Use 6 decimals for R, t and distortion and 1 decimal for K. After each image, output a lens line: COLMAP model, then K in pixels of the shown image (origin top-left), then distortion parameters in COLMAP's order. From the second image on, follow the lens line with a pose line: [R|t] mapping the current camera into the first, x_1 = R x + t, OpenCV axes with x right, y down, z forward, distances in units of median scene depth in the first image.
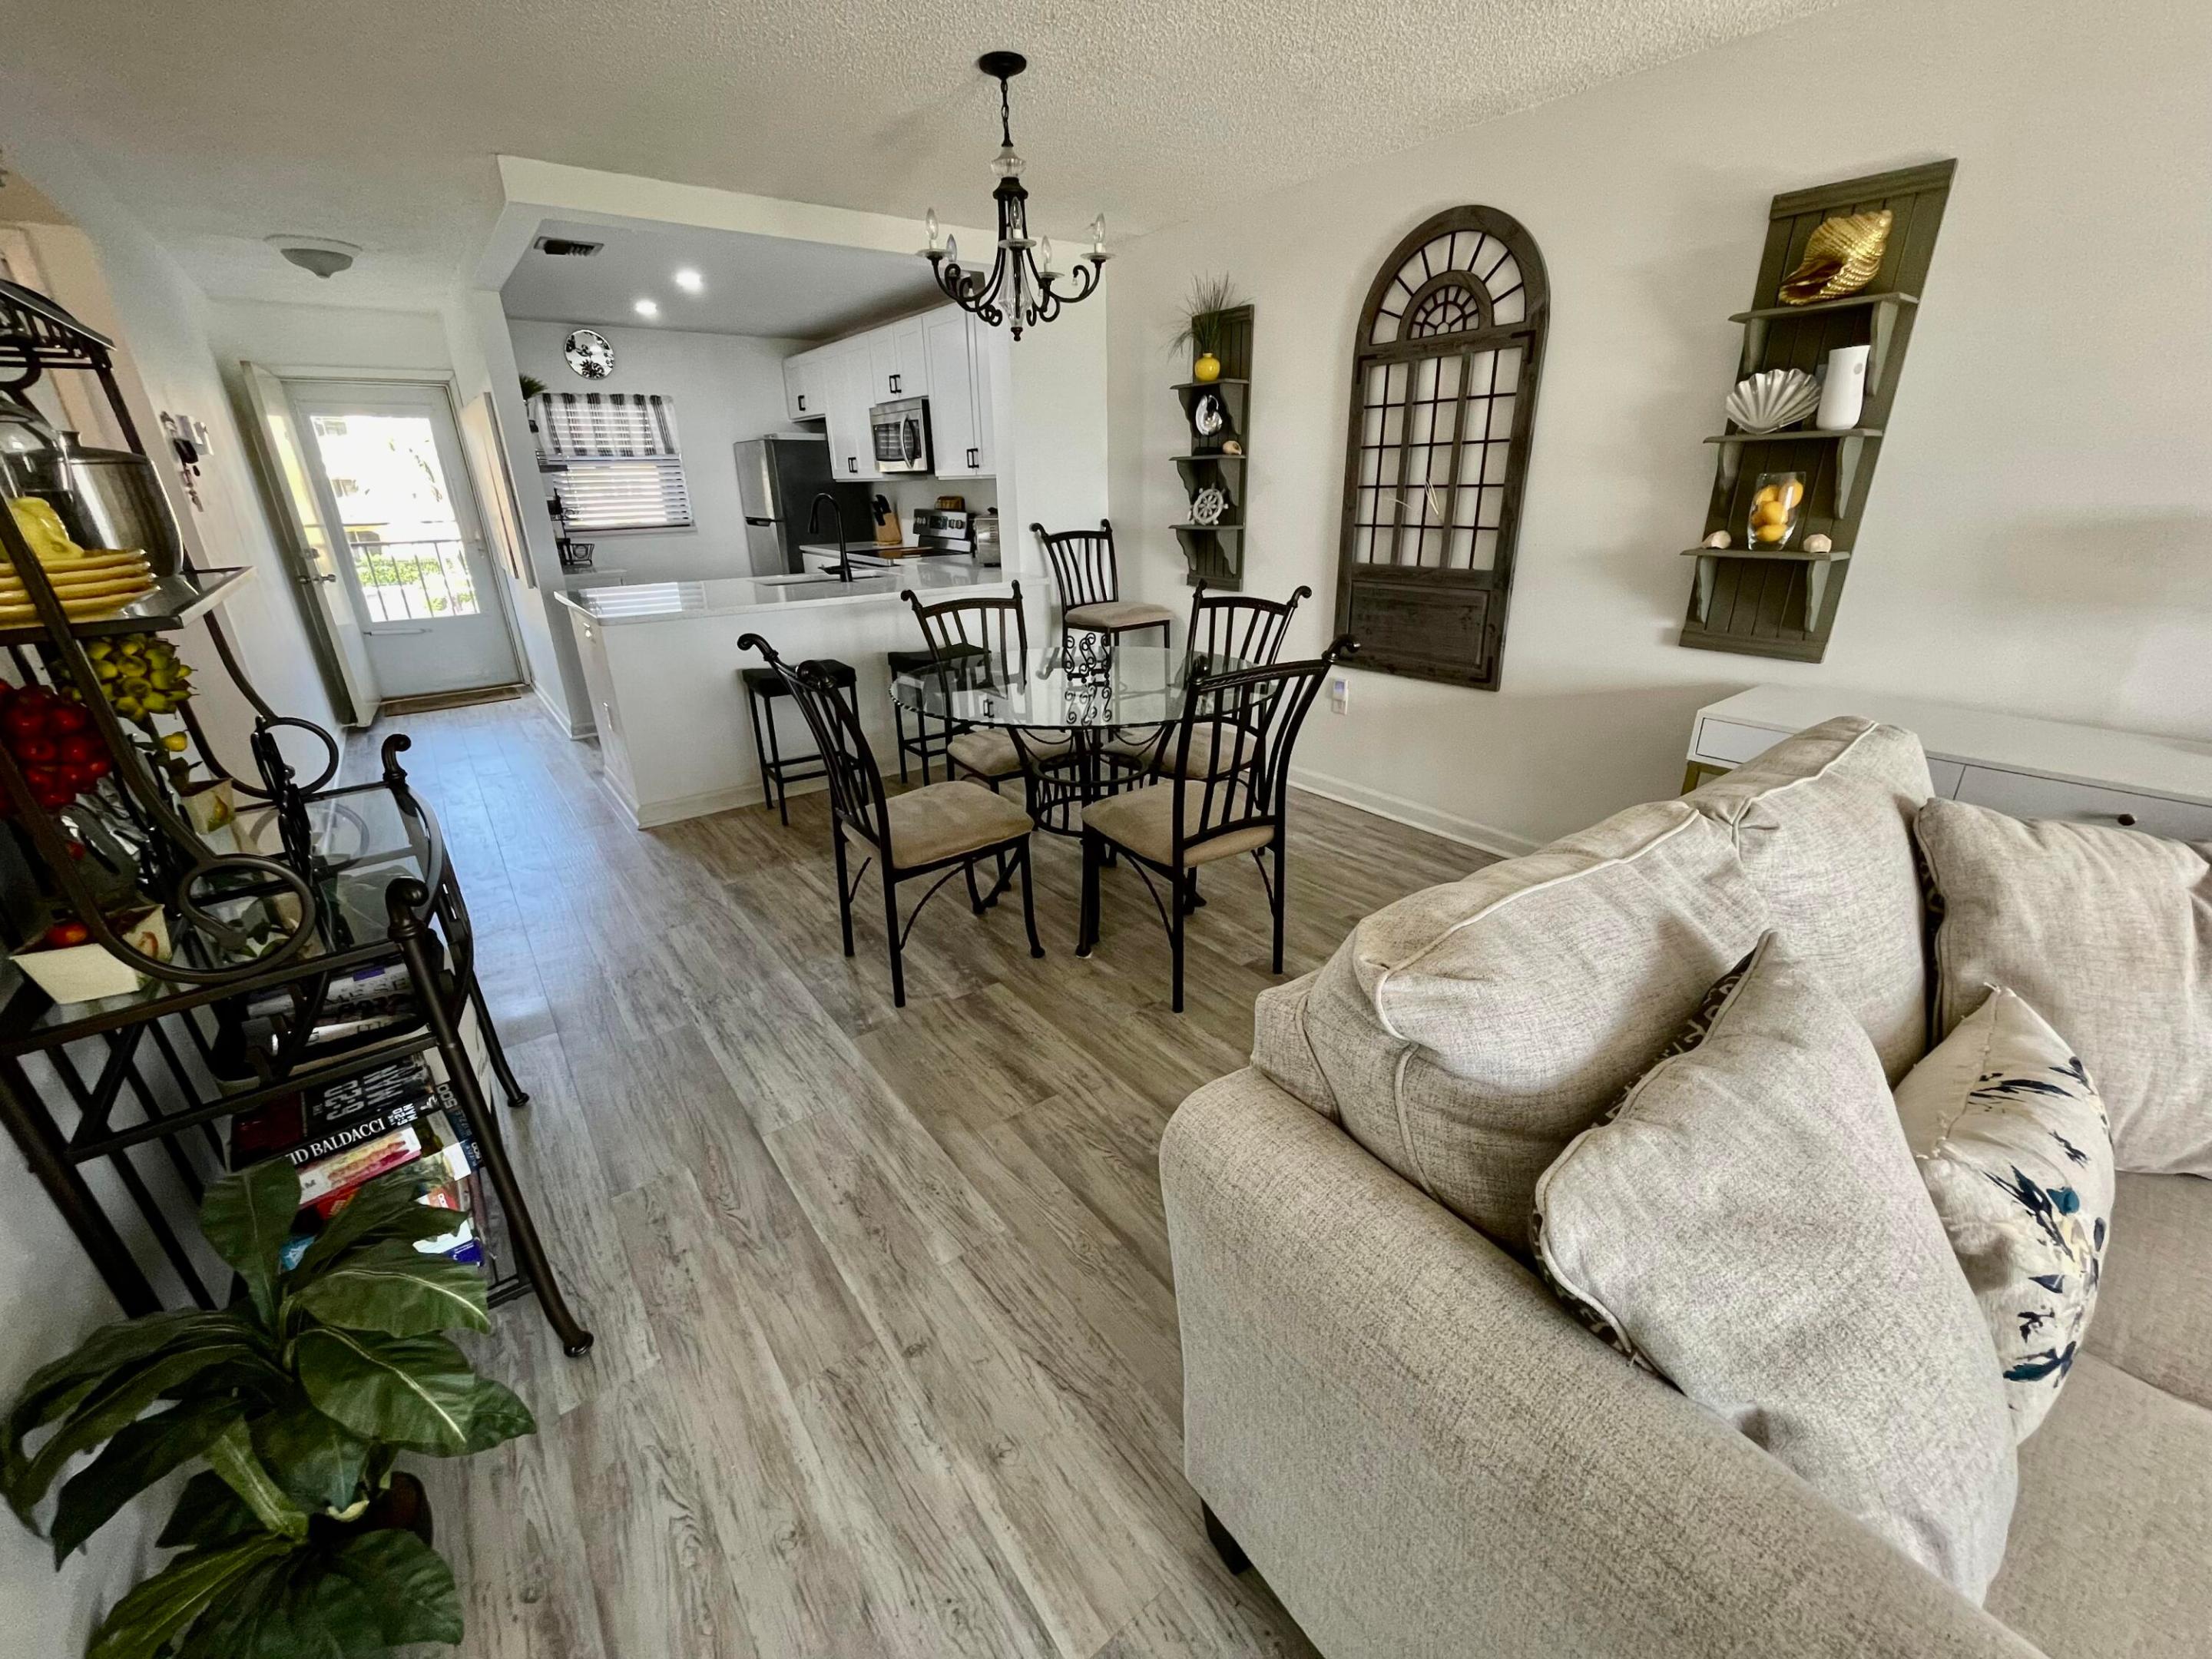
lens RADIAL K [[893.6, 0, 1105.7], [0, 893.6, 828.4], [0, 0, 1]] dist [-0.006056, 0.000881]
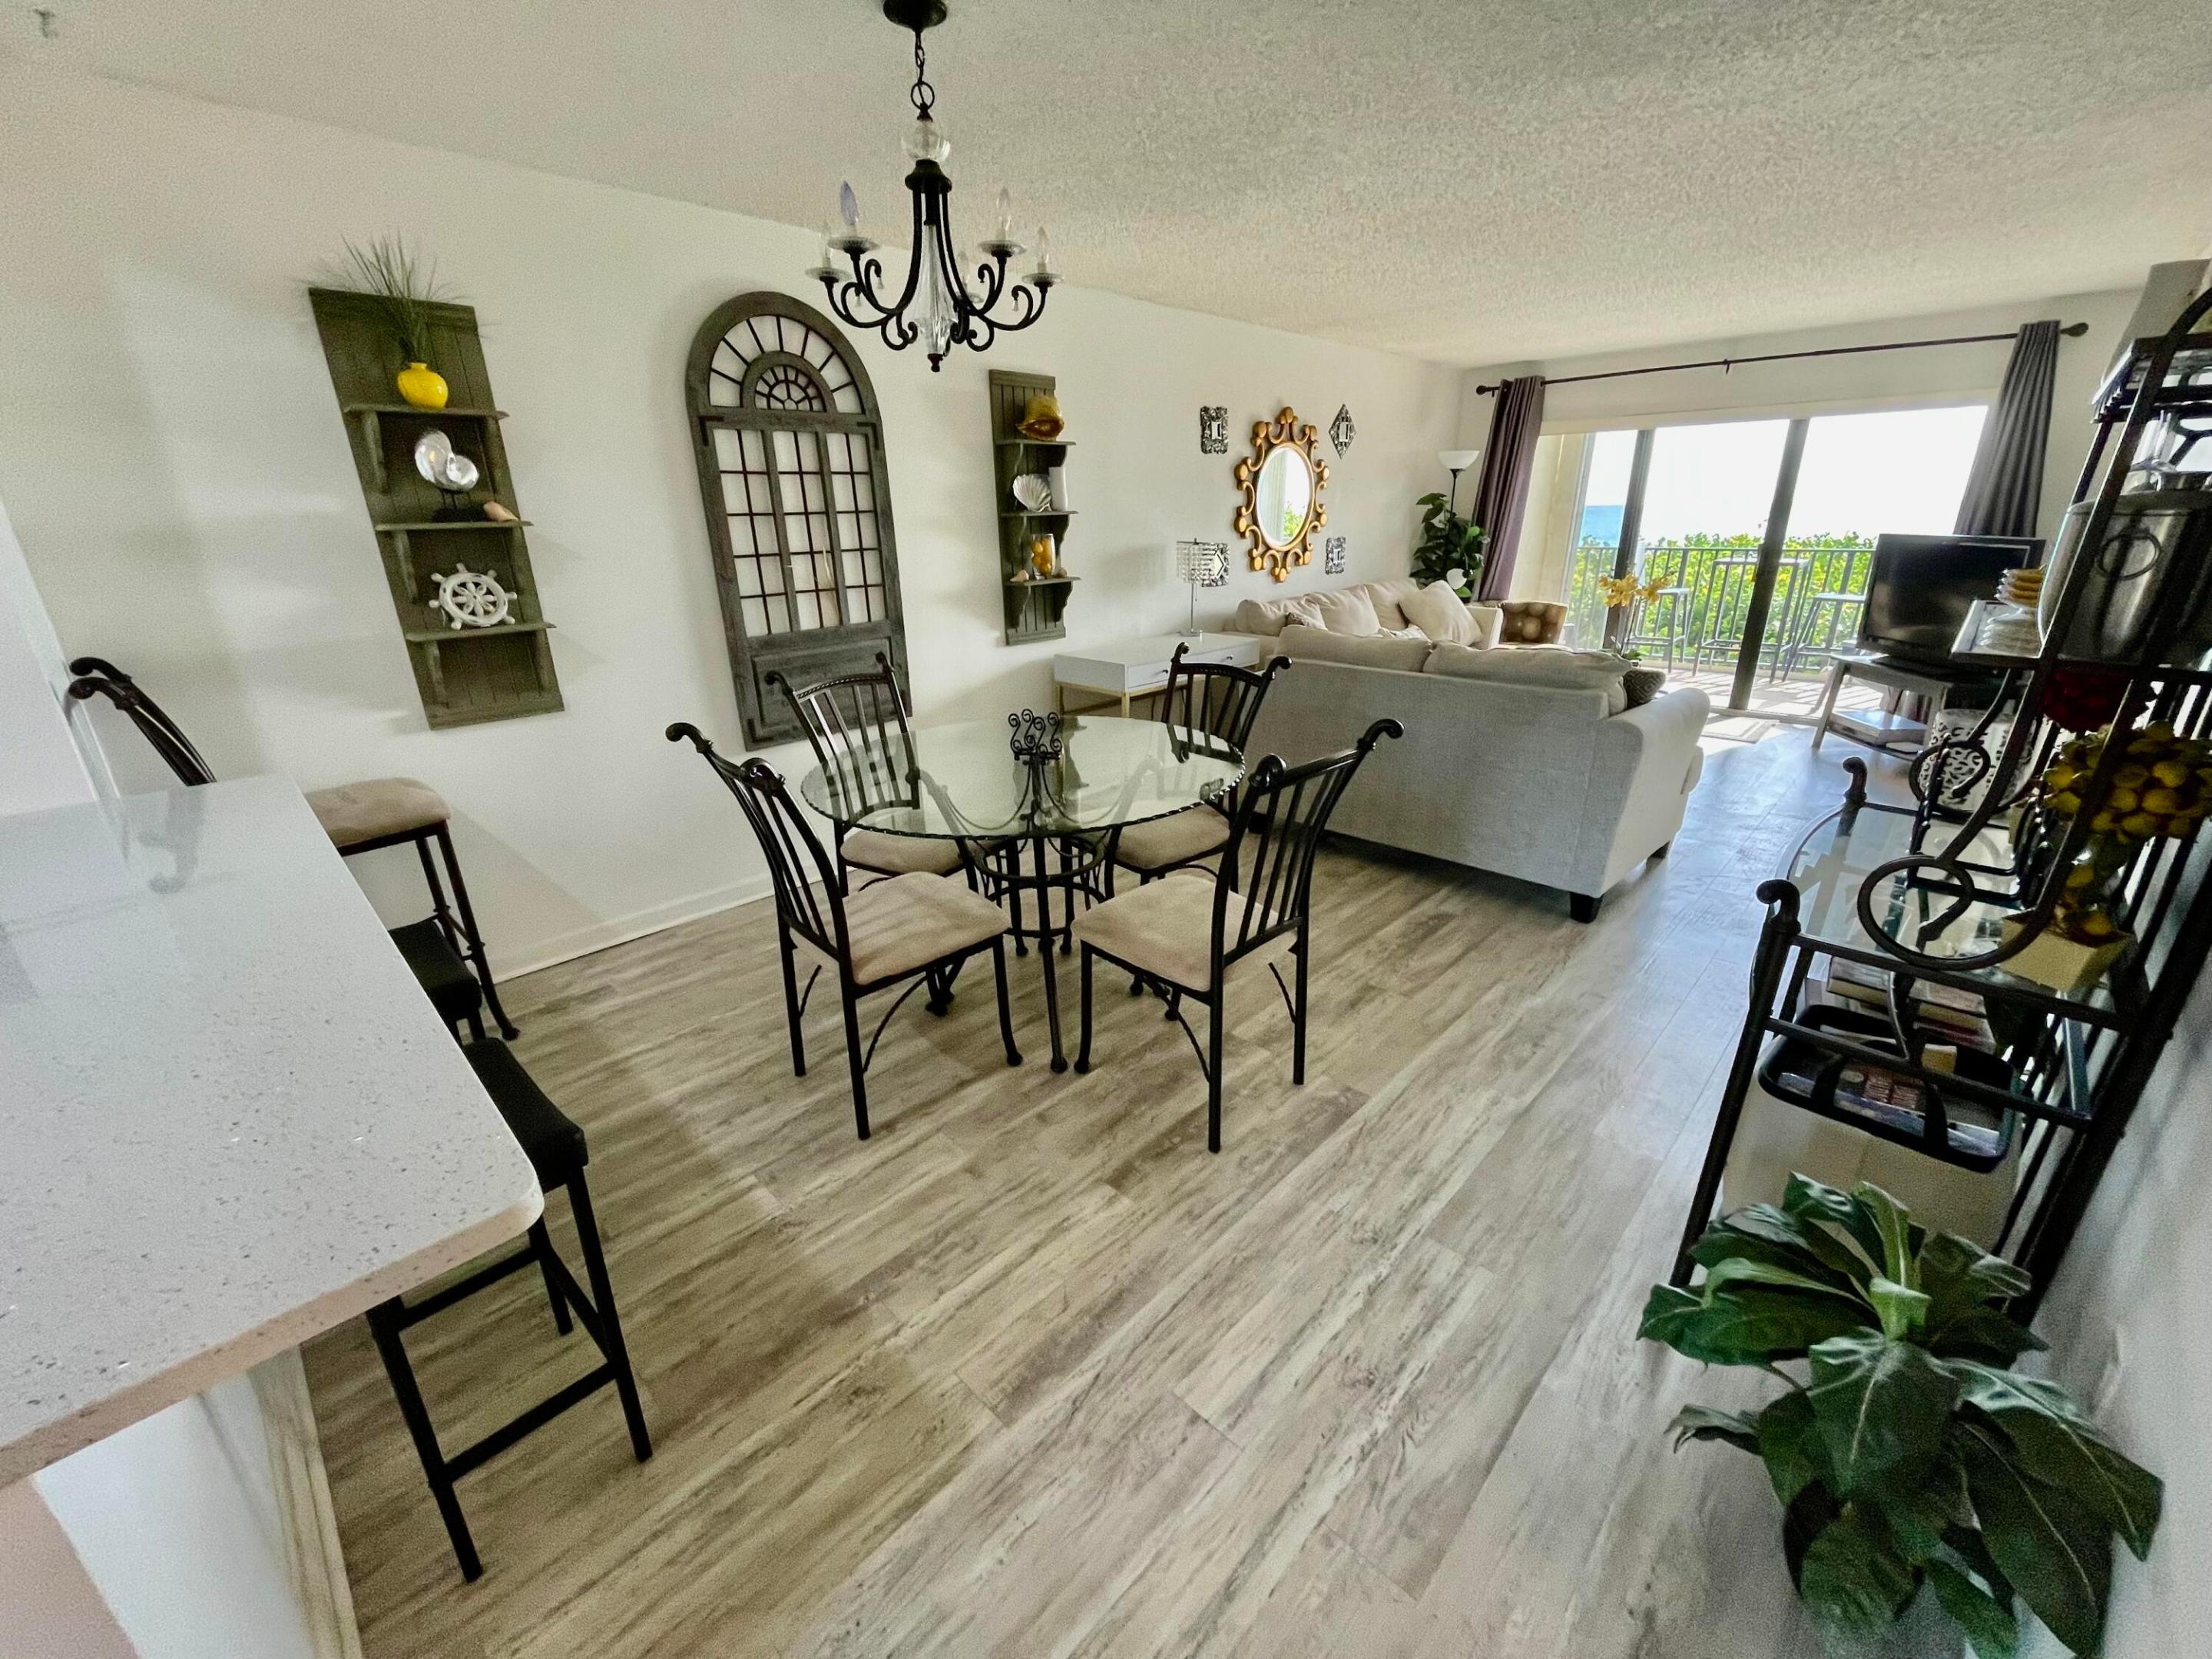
lens RADIAL K [[893.6, 0, 1108.8], [0, 893.6, 831.5], [0, 0, 1]] dist [-0.006056, 0.000881]
pose [[-0.153060, -0.313896, 0.937039, -0.811642], [0.381325, 0.856015, 0.349041, -0.354261], [-0.911682, 0.410740, -0.011325, 0.874972]]
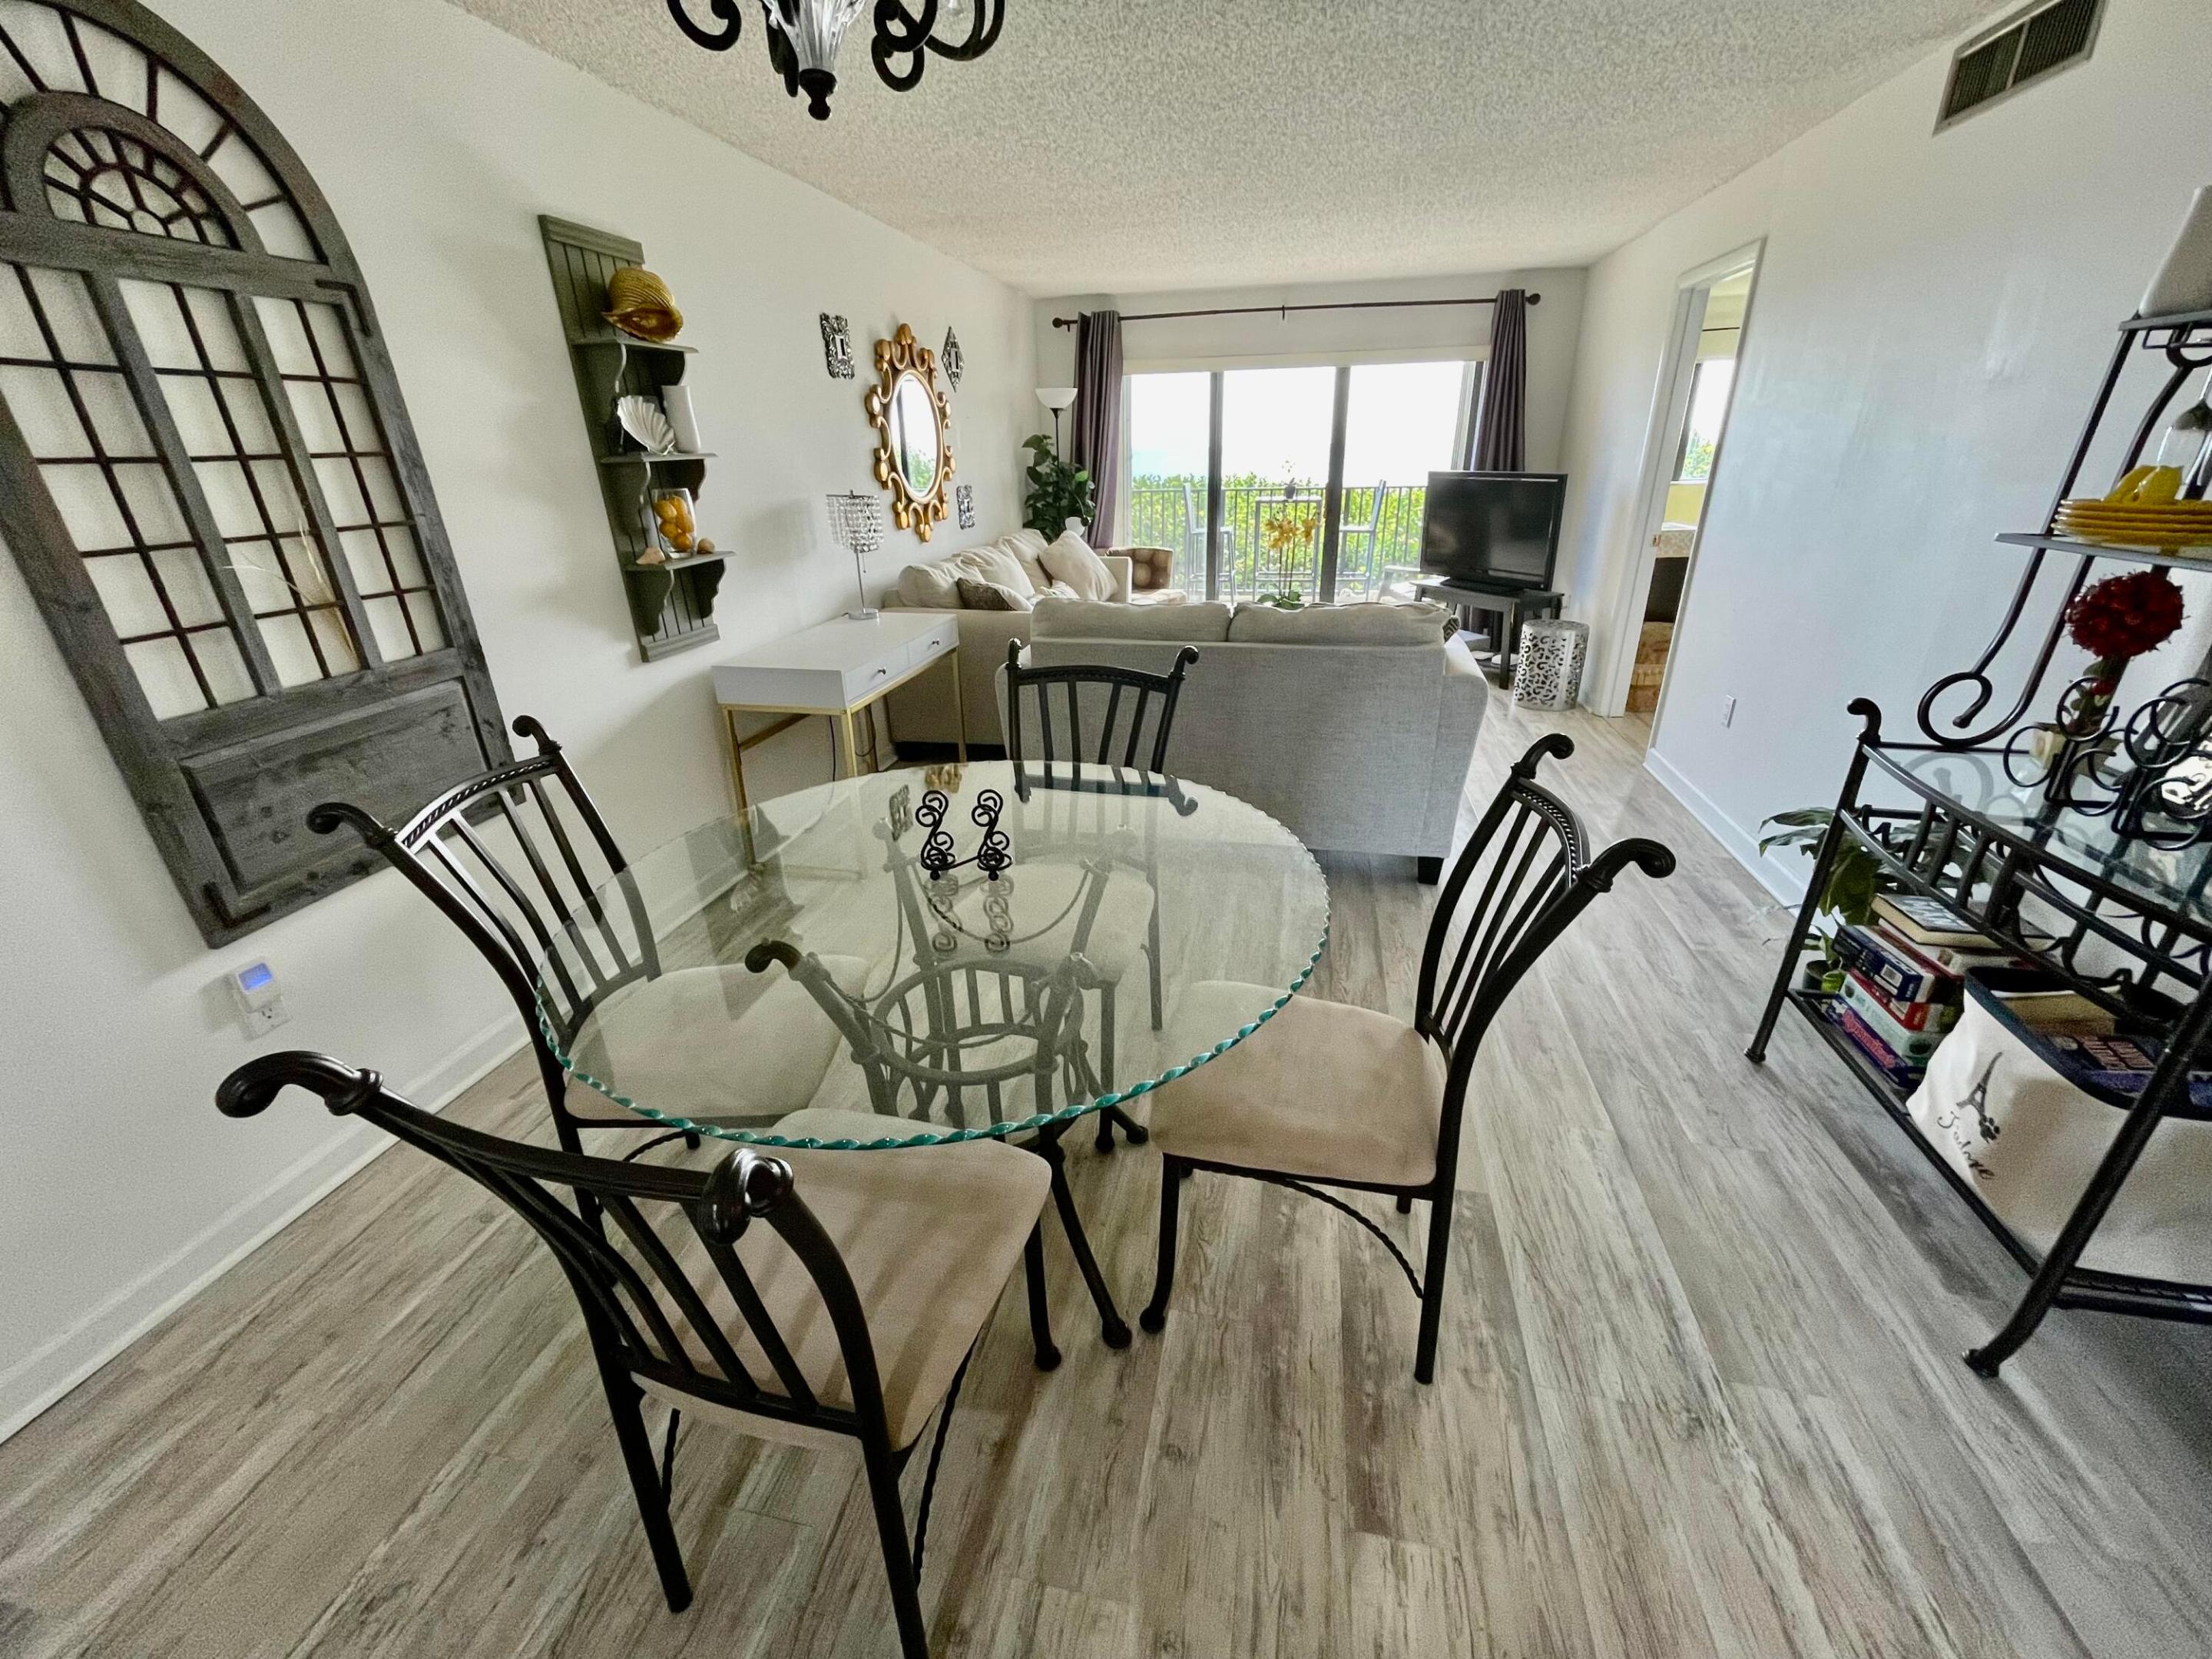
lens RADIAL K [[893.6, 0, 1112.0], [0, 893.6, 829.4], [0, 0, 1]] dist [-0.006056, 0.000881]
pose [[-0.657126, -0.266698, 0.705023, -0.406909], [0.306864, 0.759651, 0.573380, -0.422383], [-0.688491, 0.593129, -0.417347, 1.033661]]
